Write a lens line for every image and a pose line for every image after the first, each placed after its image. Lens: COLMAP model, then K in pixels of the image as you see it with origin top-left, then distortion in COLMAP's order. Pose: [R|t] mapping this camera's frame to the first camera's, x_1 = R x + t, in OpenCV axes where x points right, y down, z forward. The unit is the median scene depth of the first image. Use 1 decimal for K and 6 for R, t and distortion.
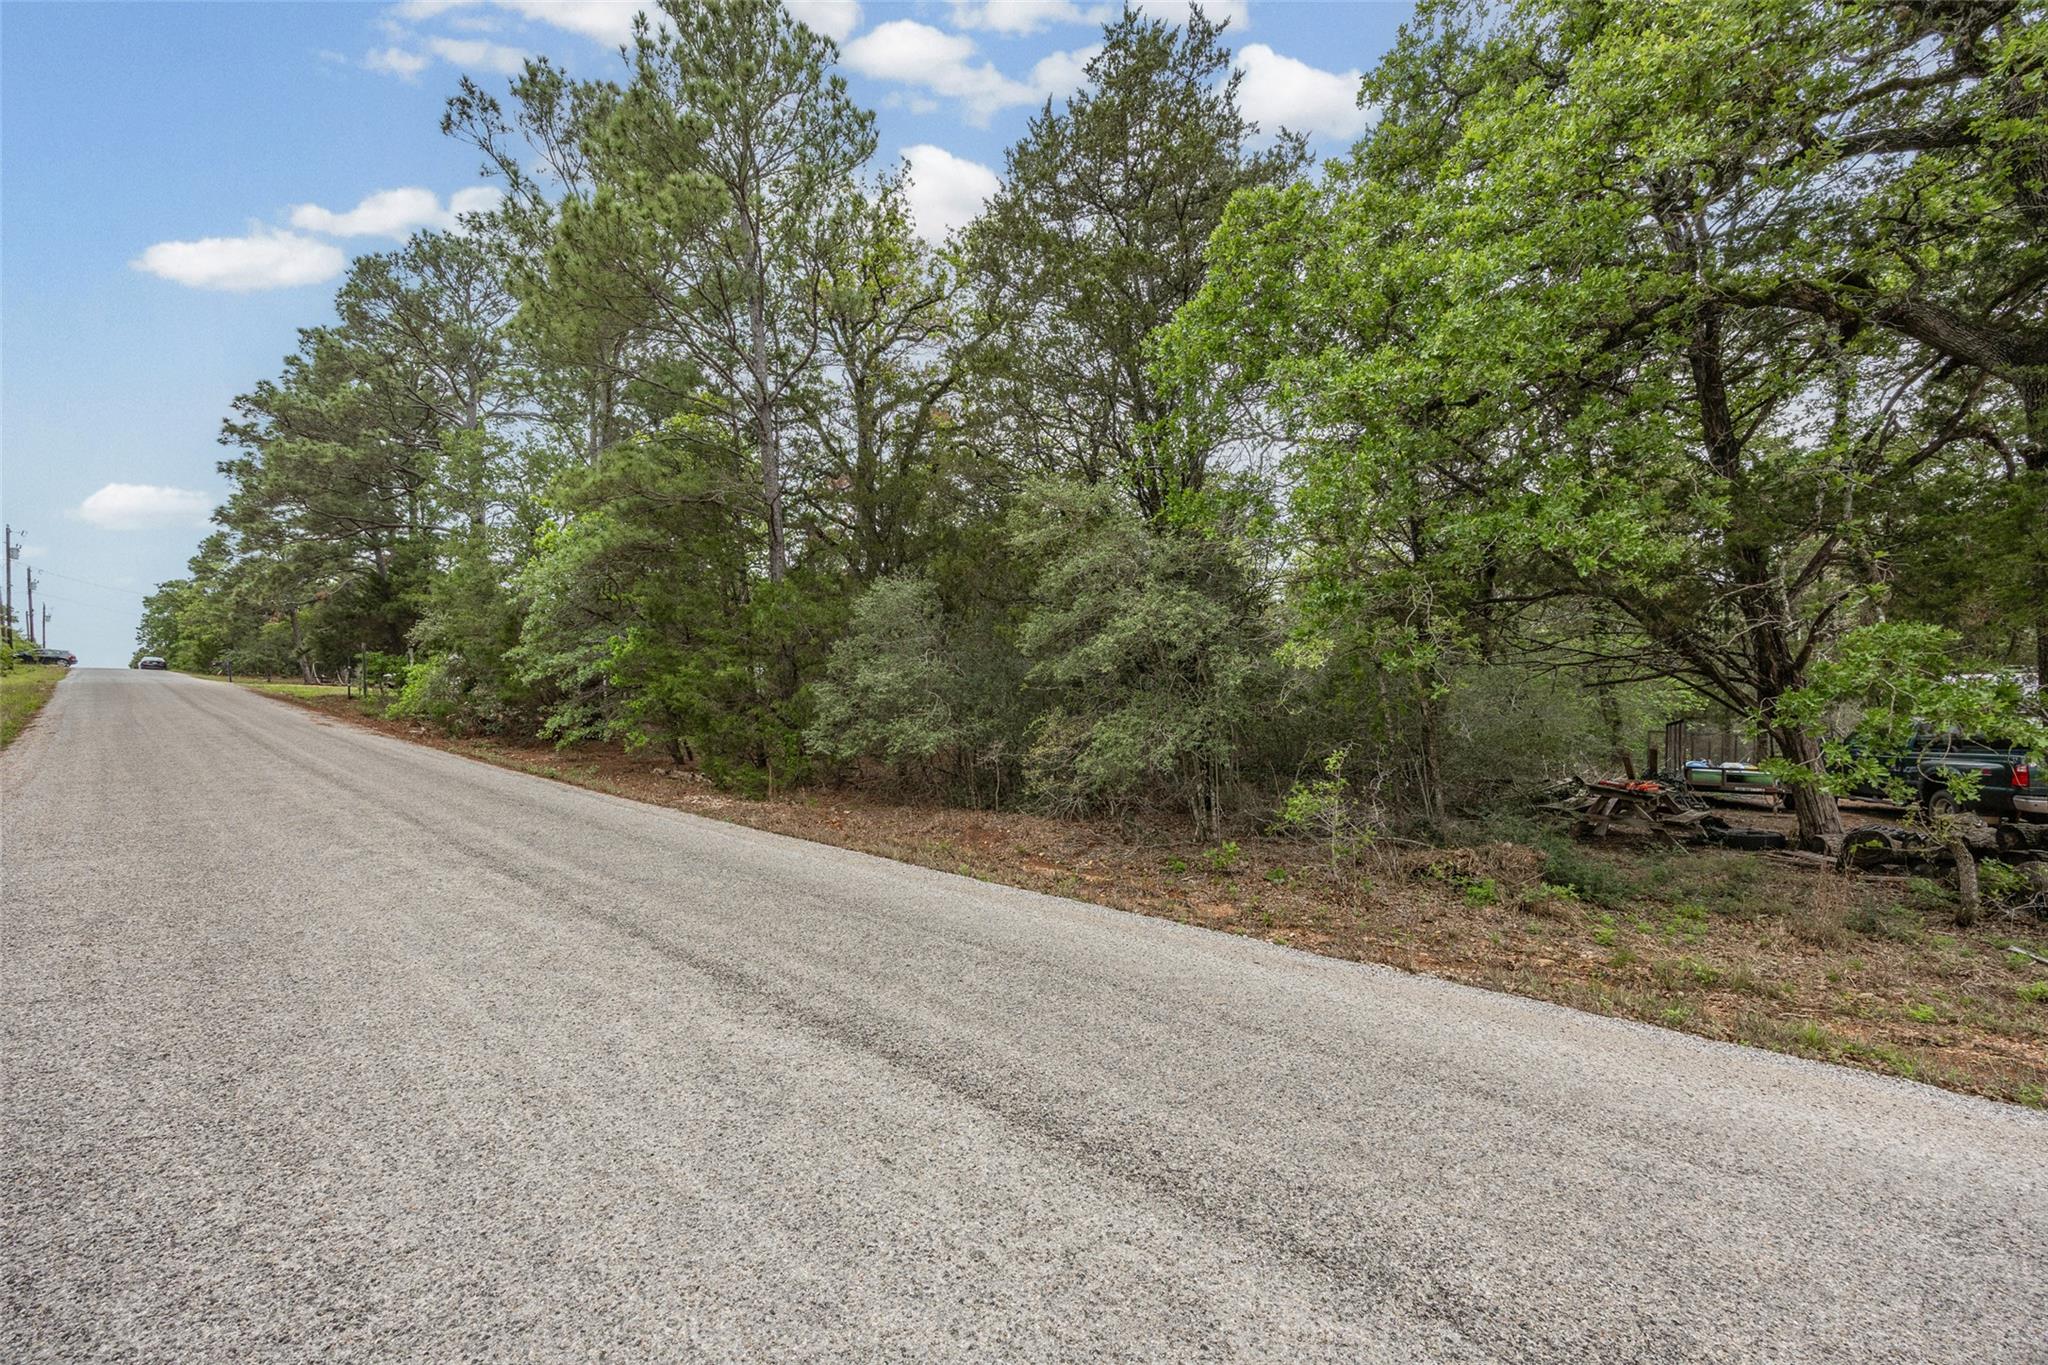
lens RADIAL K [[832.4, 0, 1024.0], [0, 832.4, 682.5], [0, 0, 1]] dist [0.001541, 0.000239]
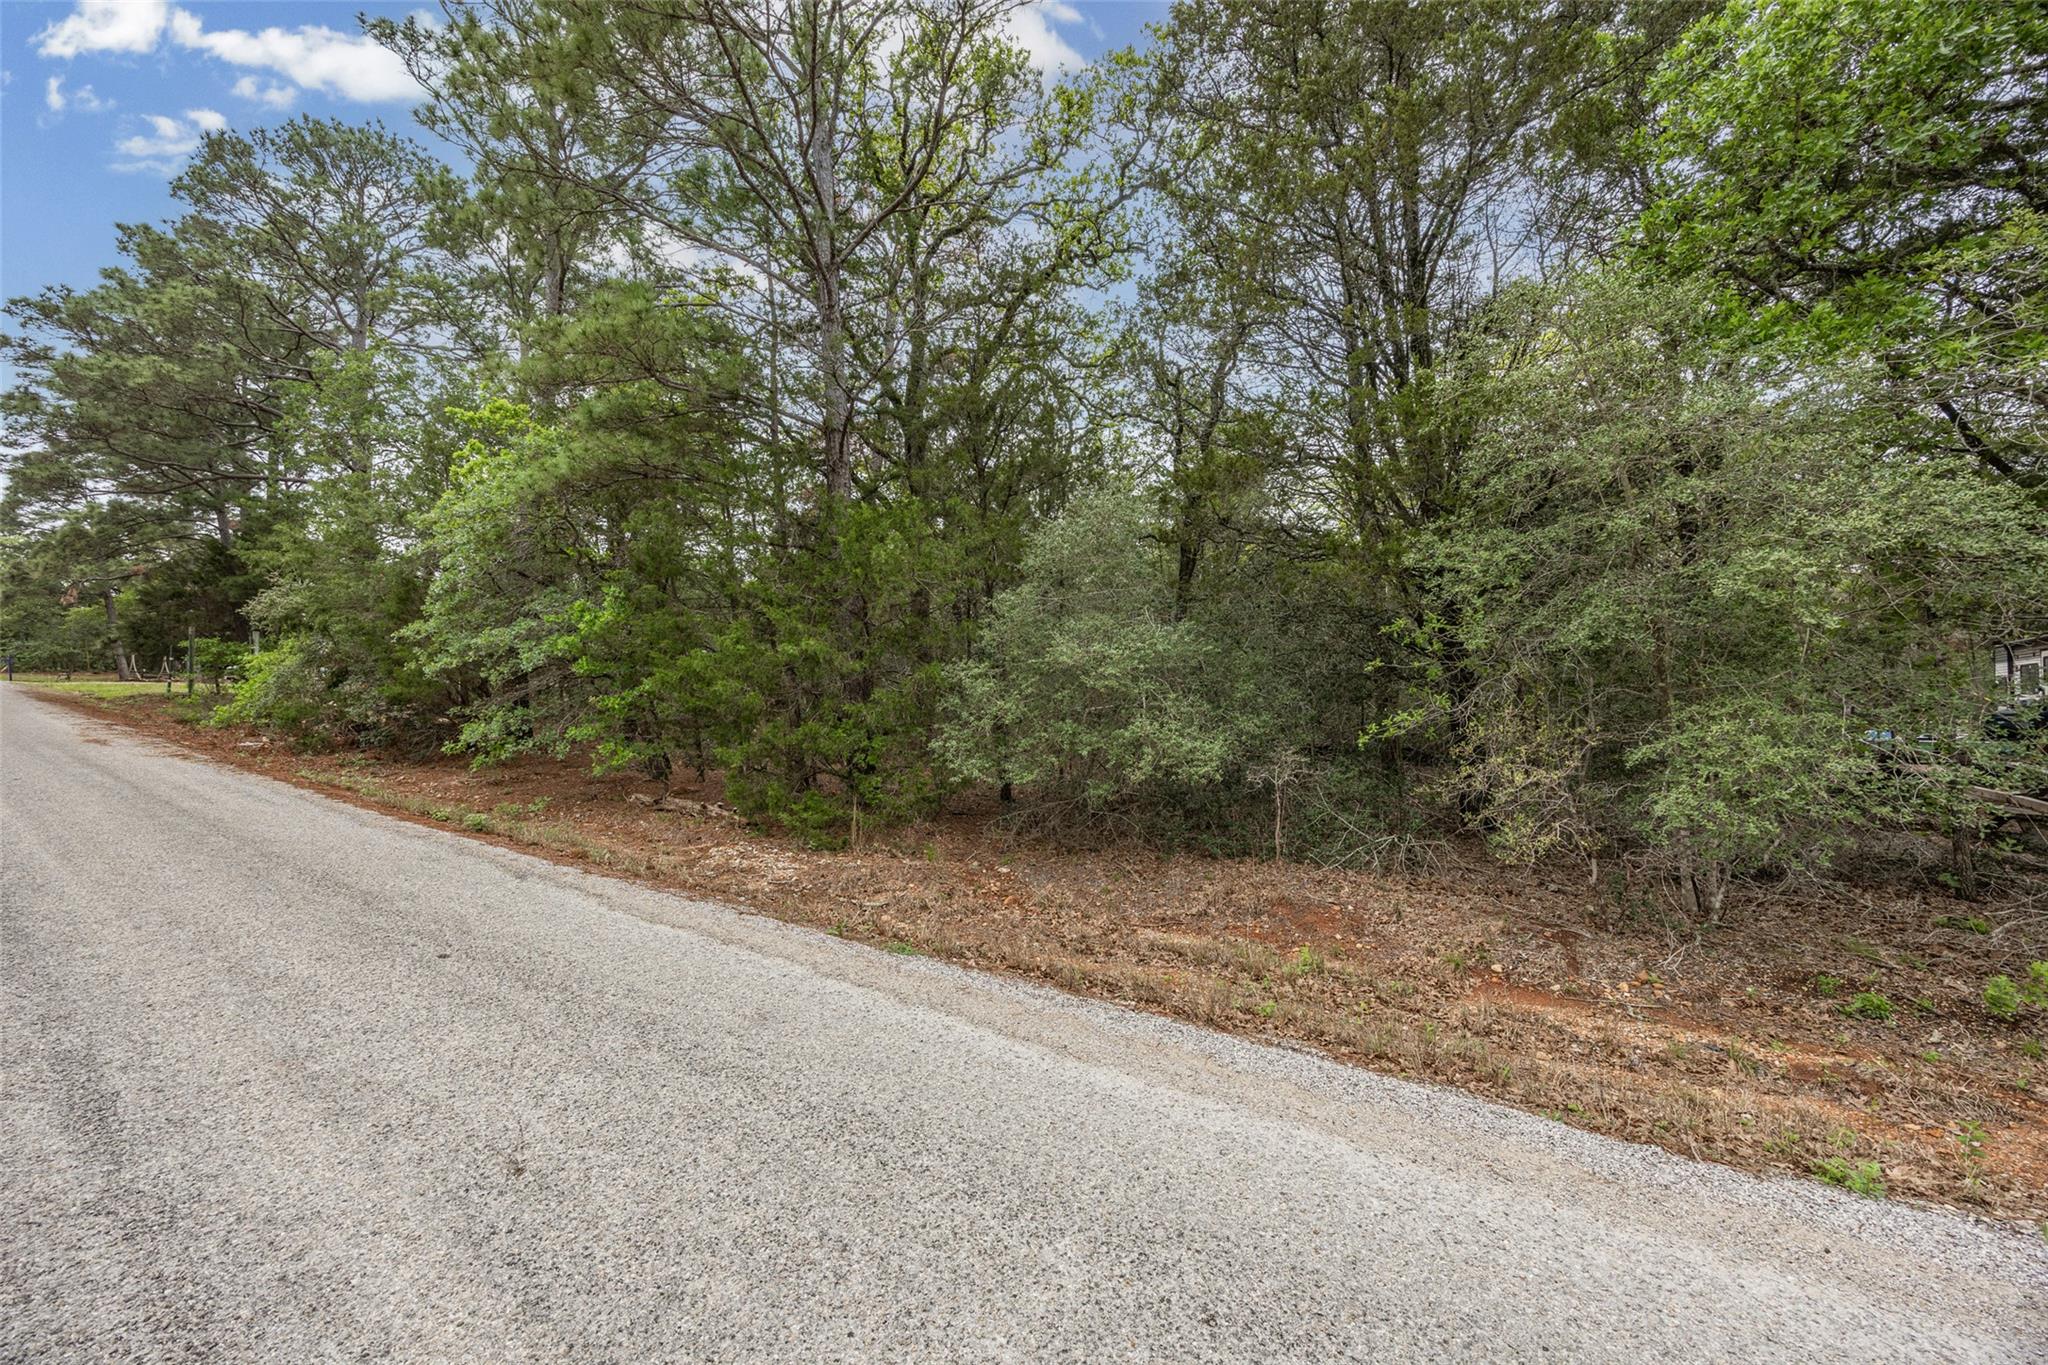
lens RADIAL K [[751.8, 0, 1028.1], [0, 751.8, 603.5], [0, 0, 1]] dist [-0.001600, -0.000746]
pose [[0.988325, -0.008563, 0.152118, -0.170895], [0.020265, 0.996937, -0.075539, -0.000367], [-0.151005, 0.077739, 0.985472, 0.260912]]
